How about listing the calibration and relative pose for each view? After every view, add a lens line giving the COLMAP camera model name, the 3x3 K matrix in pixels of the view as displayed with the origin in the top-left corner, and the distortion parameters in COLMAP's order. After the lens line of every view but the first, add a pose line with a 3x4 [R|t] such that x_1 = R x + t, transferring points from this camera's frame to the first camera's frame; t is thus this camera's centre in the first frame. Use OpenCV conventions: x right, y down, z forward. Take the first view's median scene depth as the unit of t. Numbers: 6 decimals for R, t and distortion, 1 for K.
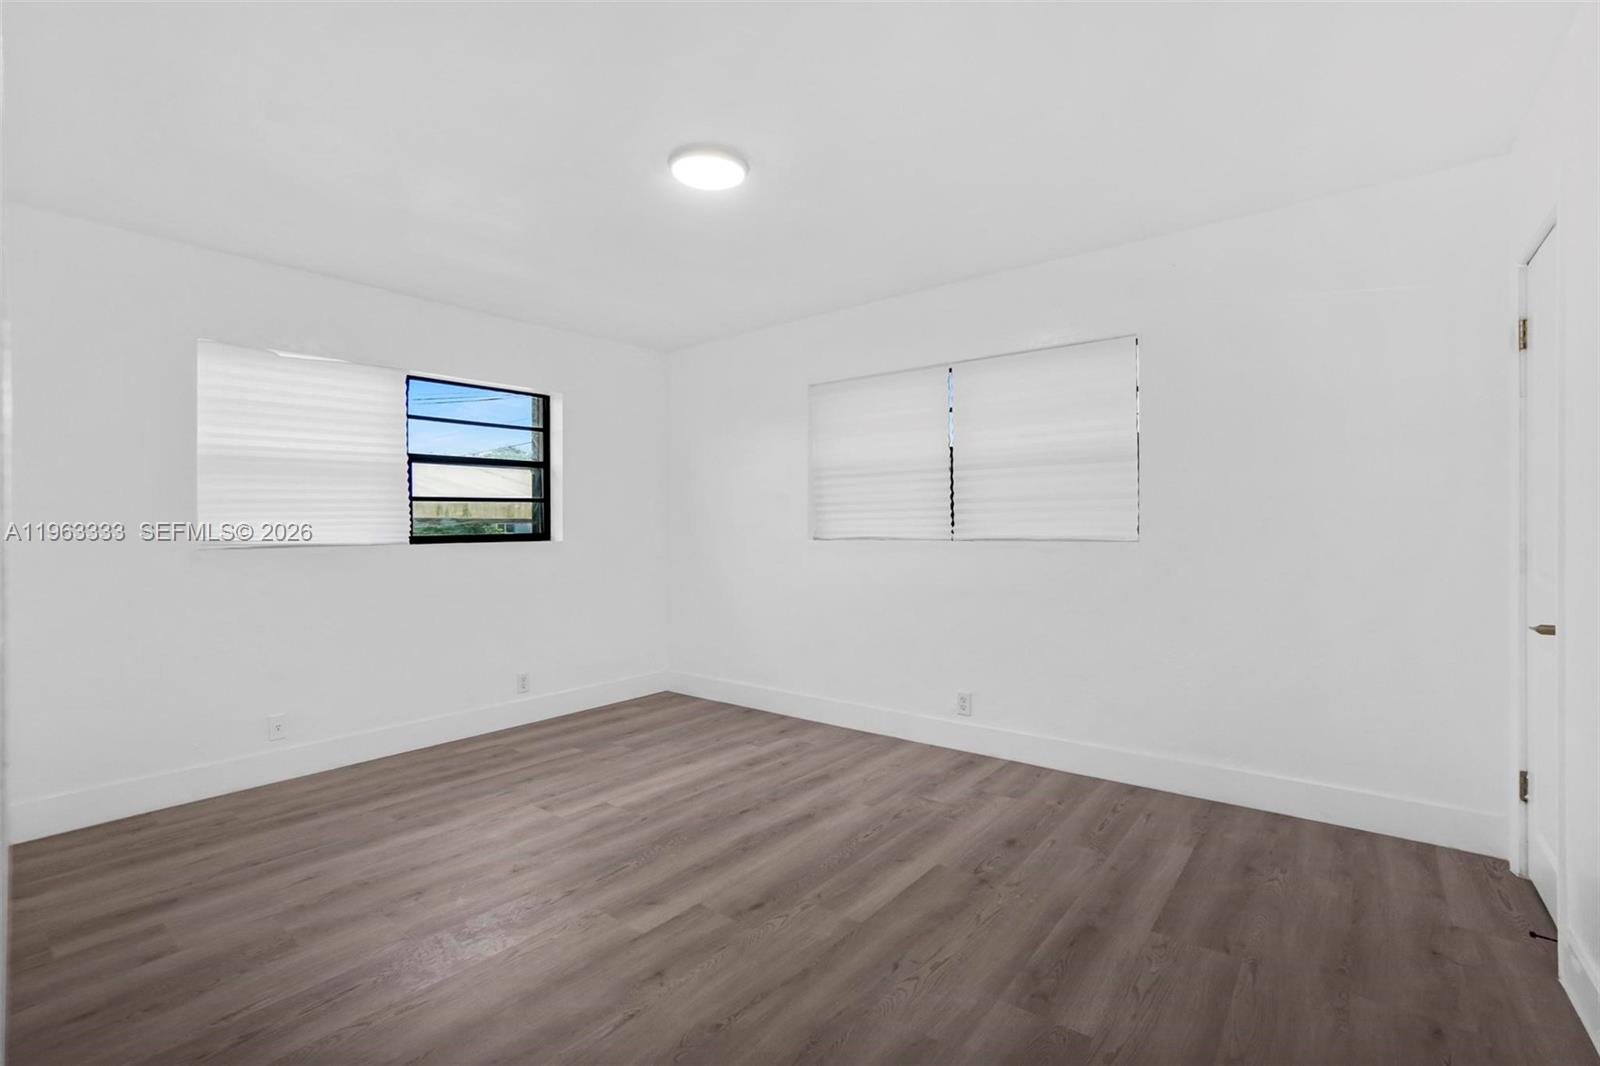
lens RADIAL K [[758.8, 0, 773.4], [0, 758.8, 519.0], [0, 0, 1]] dist [-0.073521, 0.036459]
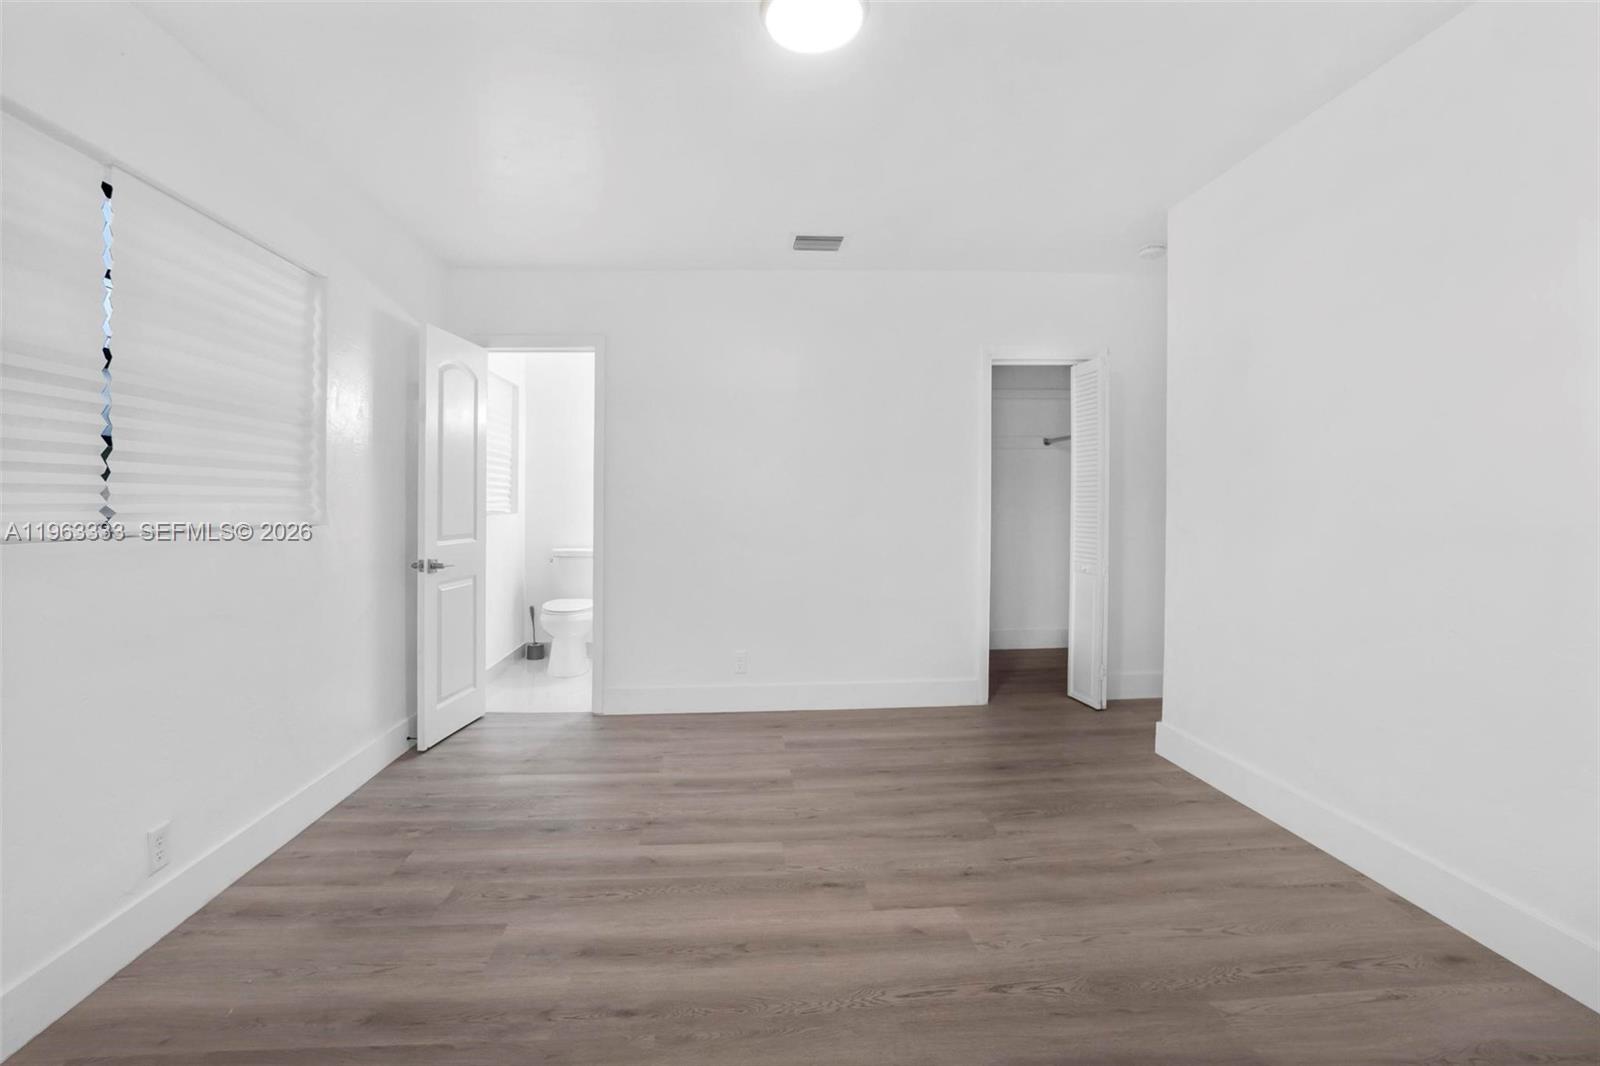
lens RADIAL K [[702.4, 0, 781.8], [0, 702.4, 514.0], [0, 0, 1]] dist [-0.053481, 0.018349]
pose [[-0.686607, 0.004291, 0.727016, -0.477088], [0.010599, 0.999935, 0.004109, 0.023522], [-0.726951, 0.010527, -0.686608, 1.243131]]
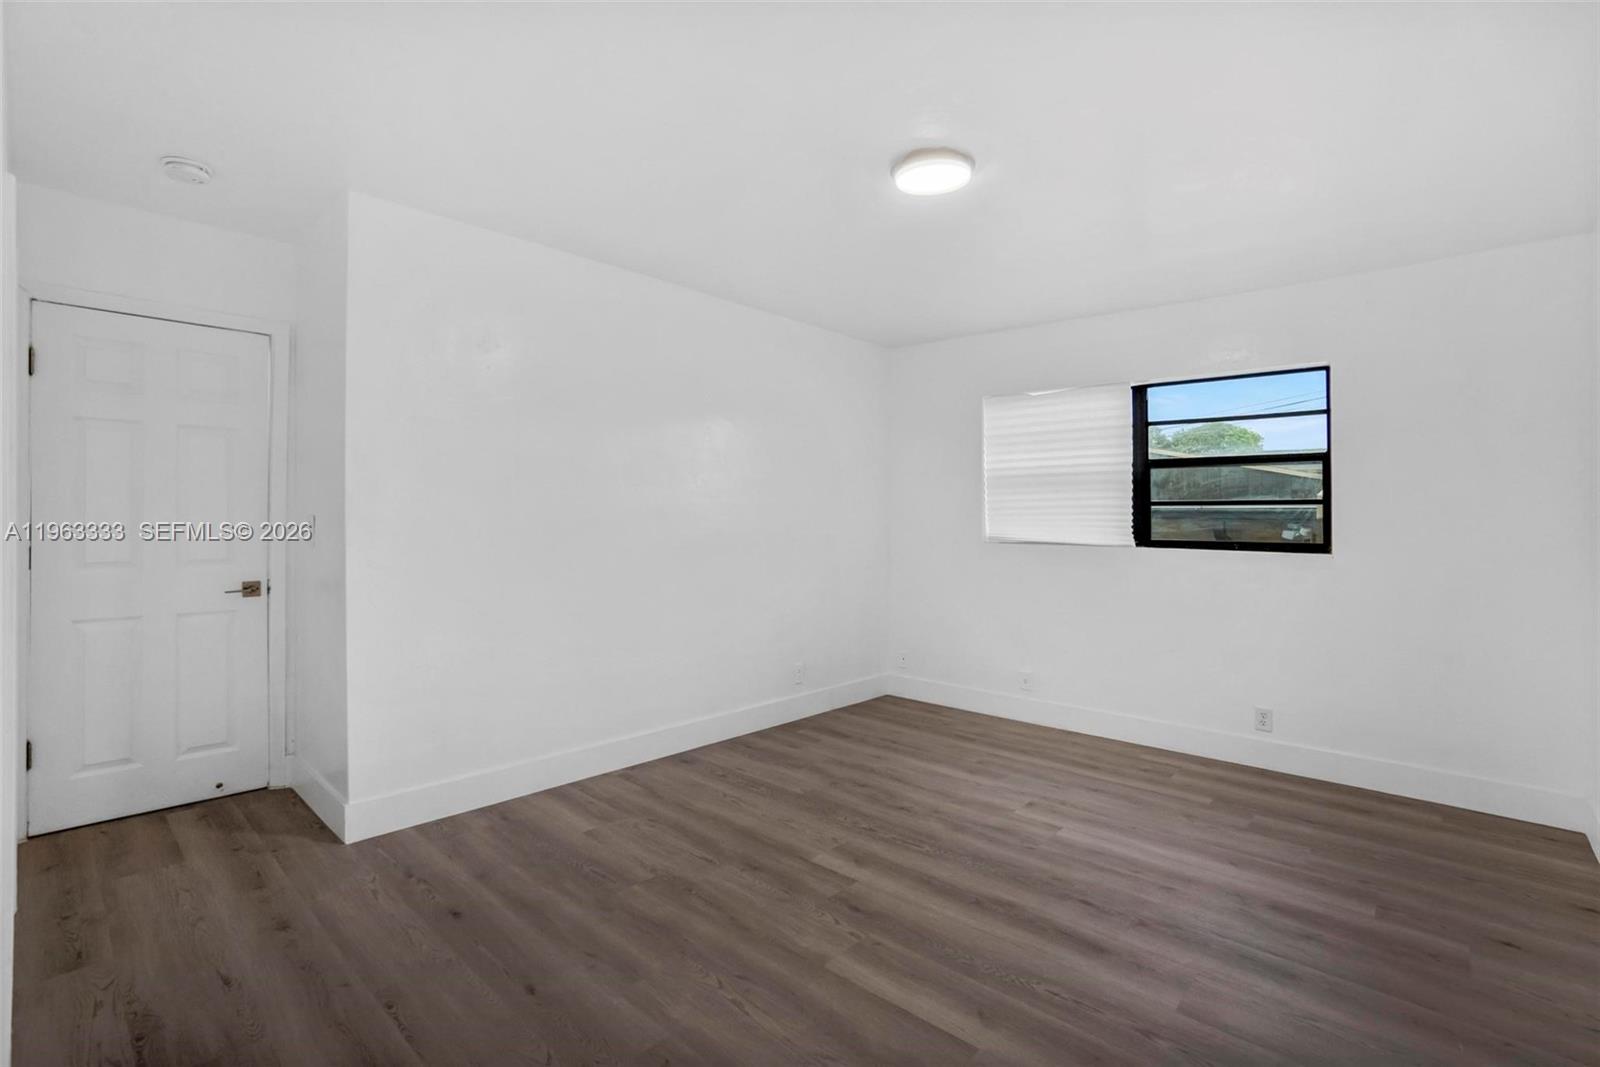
lens RADIAL K [[758.8, 0, 773.4], [0, 758.8, 519.5], [0, 0, 1]] dist [-0.073521, 0.036459]
pose [[-0.090317, 0.014614, -0.995806, 0.752046], [-0.002011, 0.999888, 0.014856, -0.024479], [0.995911, 0.003344, -0.090277, 0.732679]]
